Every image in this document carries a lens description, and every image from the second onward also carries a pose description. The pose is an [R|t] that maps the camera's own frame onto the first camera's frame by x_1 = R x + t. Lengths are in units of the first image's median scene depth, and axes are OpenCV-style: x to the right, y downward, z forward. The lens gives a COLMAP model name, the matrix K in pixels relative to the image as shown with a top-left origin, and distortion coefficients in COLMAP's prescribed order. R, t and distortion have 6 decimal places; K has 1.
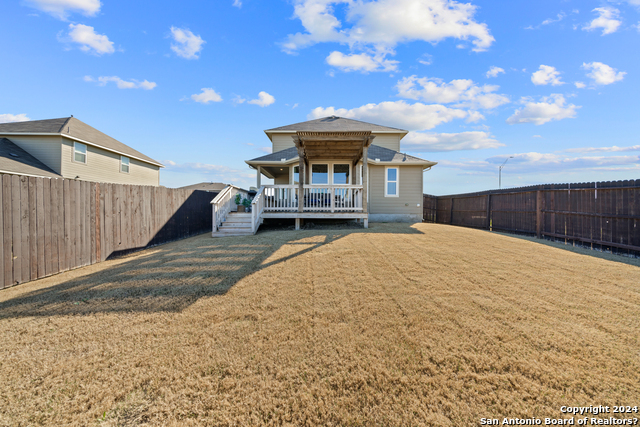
lens RADIAL K [[221.4, 0, 322.0], [0, 221.4, 215.7], [0, 0, 1]] dist [-0.000776, -0.000094]
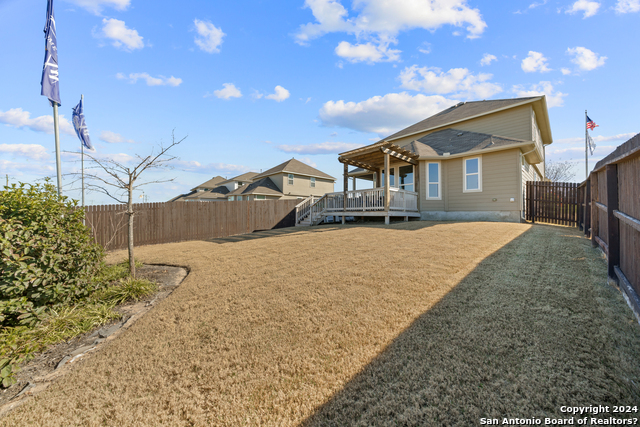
lens RADIAL K [[221.4, 0, 322.0], [0, 221.4, 215.7], [0, 0, 1]] dist [-0.000776, -0.000094]
pose [[0.673805, -0.000730, -0.738909, 0.688958], [0.002704, 0.999995, 0.001477, 0.006667], [0.738904, -0.002993, 0.673804, -0.021044]]
